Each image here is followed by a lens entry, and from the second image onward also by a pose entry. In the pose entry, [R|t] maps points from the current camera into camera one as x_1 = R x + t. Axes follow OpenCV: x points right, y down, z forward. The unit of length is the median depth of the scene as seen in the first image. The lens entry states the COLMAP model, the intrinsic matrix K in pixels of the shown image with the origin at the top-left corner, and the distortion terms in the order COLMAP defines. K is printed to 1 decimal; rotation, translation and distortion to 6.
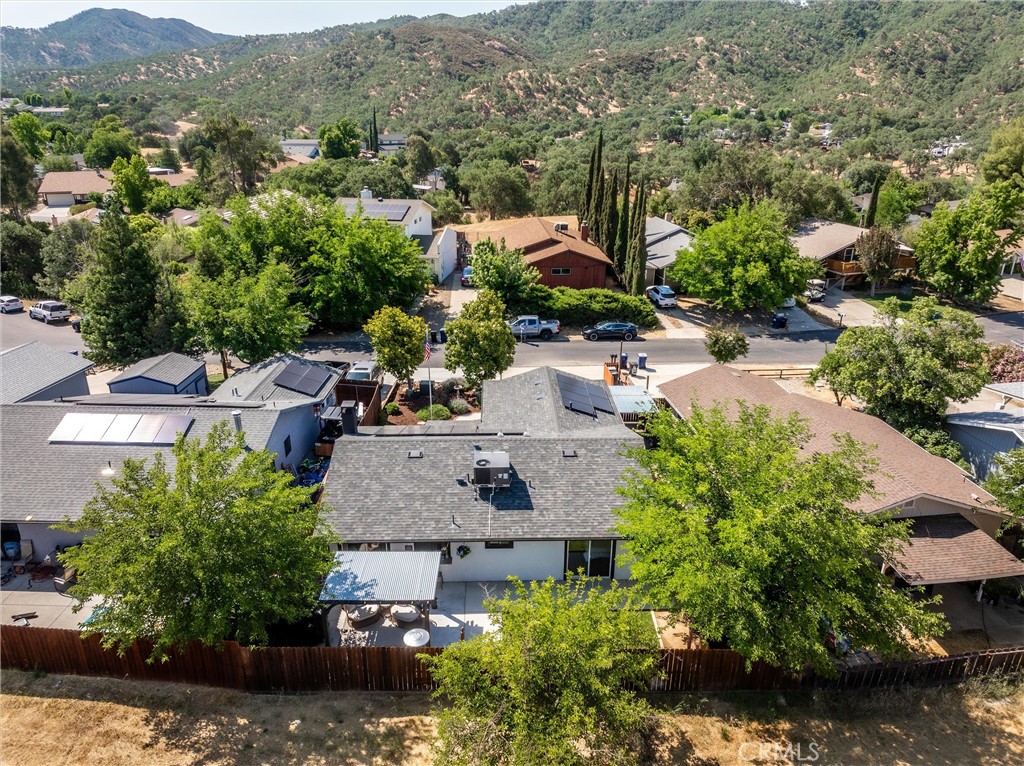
lens RADIAL K [[719.2, 0, 514.1], [0, 719.2, 383.0], [0, 0, 1]] dist [-0.028847, 0.014063]
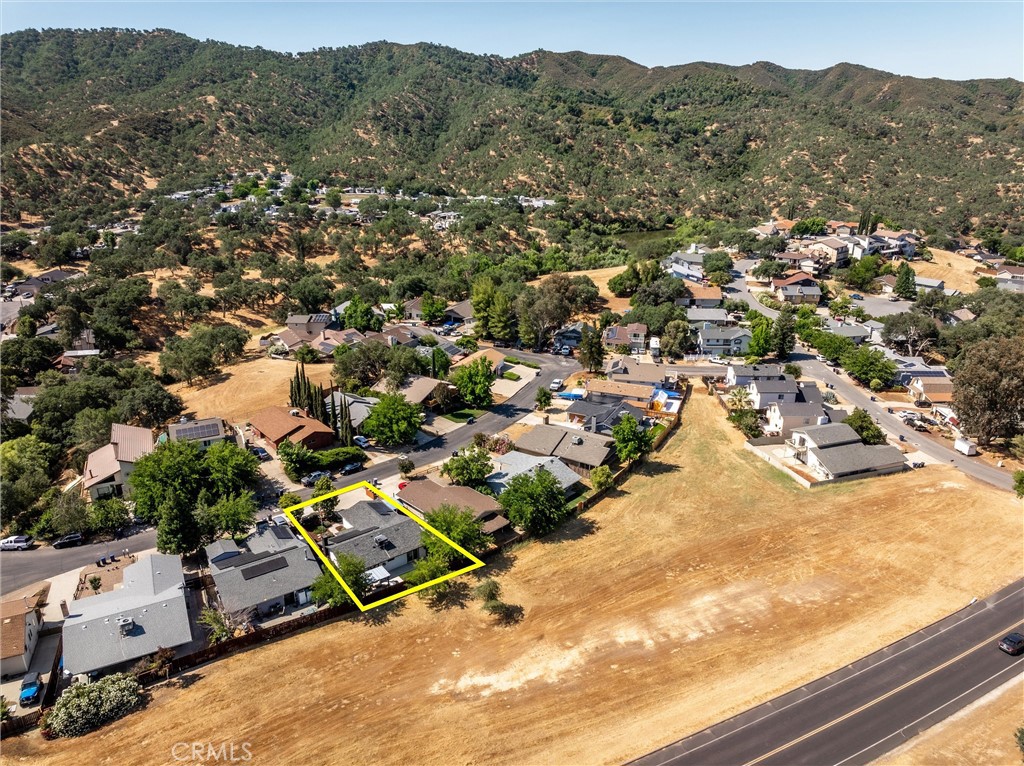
lens RADIAL K [[719.2, 0, 514.1], [0, 719.2, 383.0], [0, 0, 1]] dist [-0.028847, 0.014063]
pose [[0.808327, -0.209836, 0.550069, -0.055837], [0.221835, 0.974019, 0.045575, -0.028404], [-0.545341, 0.085185, 0.833875, -0.103102]]
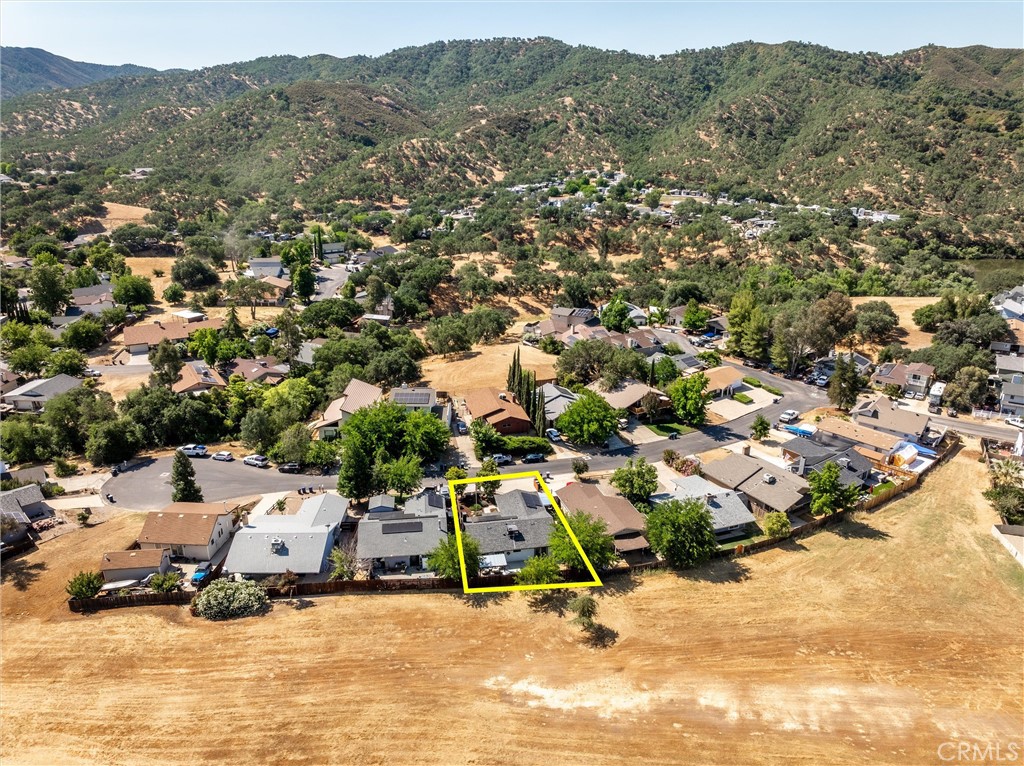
lens RADIAL K [[719.2, 0, 514.1], [0, 719.2, 383.0], [0, 0, 1]] dist [-0.028847, 0.014063]
pose [[0.987246, -0.056716, 0.148756, -0.022649], [0.060295, 0.997987, -0.019658, -0.023995], [-0.147342, 0.028376, 0.988679, -0.113453]]
